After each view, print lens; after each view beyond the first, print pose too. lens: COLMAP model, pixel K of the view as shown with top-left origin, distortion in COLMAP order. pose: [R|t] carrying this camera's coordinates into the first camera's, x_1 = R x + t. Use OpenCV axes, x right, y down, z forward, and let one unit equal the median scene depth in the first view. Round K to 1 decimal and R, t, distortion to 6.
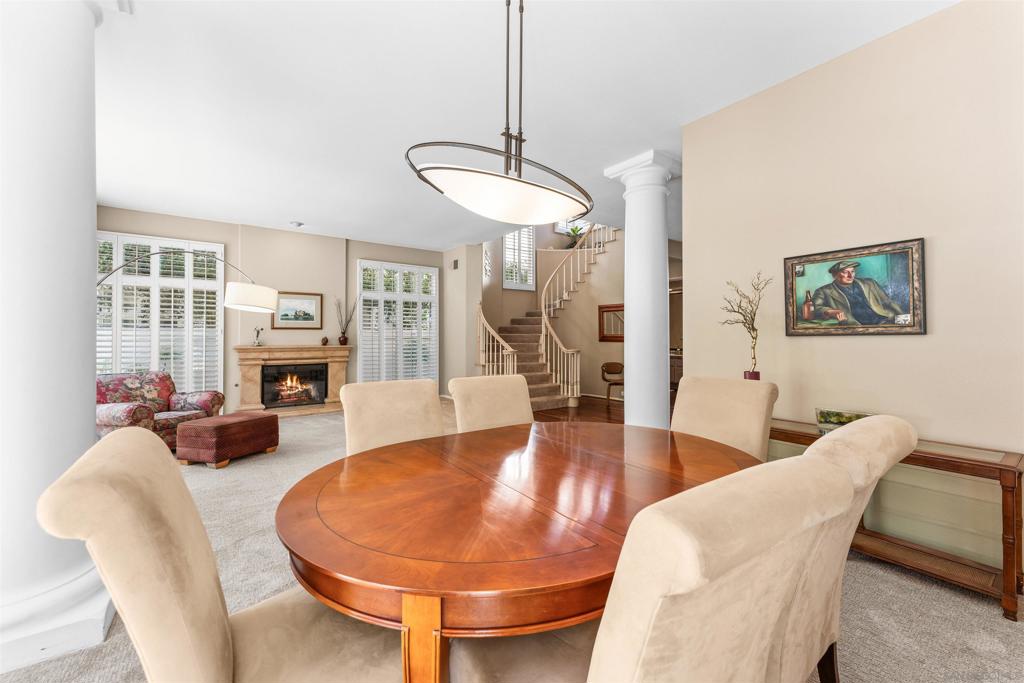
lens RADIAL K [[414.0, 0, 511.5], [0, 414.0, 338.7], [0, 0, 1]] dist [-0.004528, -0.000165]
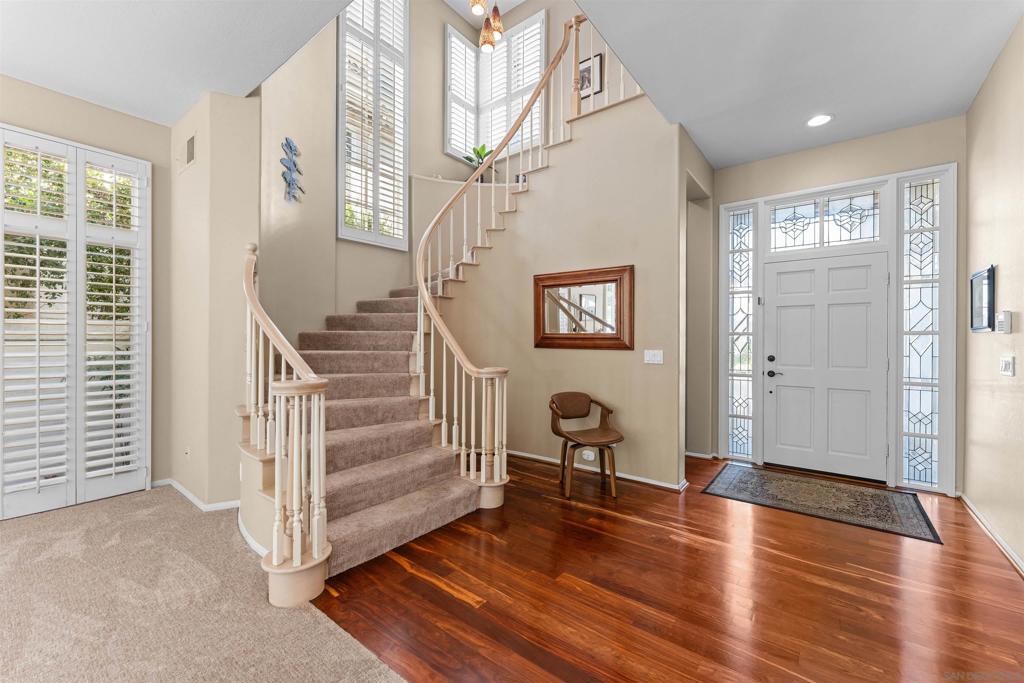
lens RADIAL K [[414.0, 0, 512.4], [0, 414.0, 341.0], [0, 0, 1]] dist [-0.004528, -0.000165]
pose [[0.962977, 0.002410, 0.269574, 0.052897], [-0.003193, 0.999992, 0.002469, -0.002034], [-0.269566, -0.003238, 0.962977, 0.549660]]
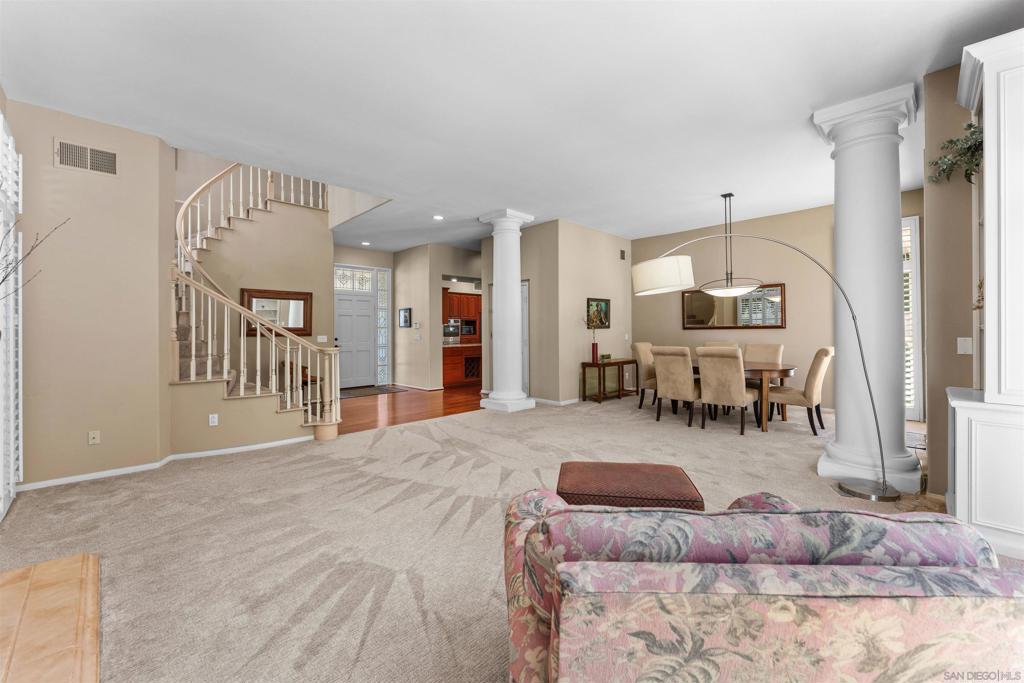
lens RADIAL K [[414.0, 0, 513.9], [0, 414.0, 333.1], [0, 0, 1]] dist [-0.004528, -0.000165]
pose [[-0.138393, -0.003697, 0.990370, -0.631291], [0.006537, 0.999968, 0.004646, 0.001618], [-0.990356, 0.007117, -0.138365, 0.640215]]
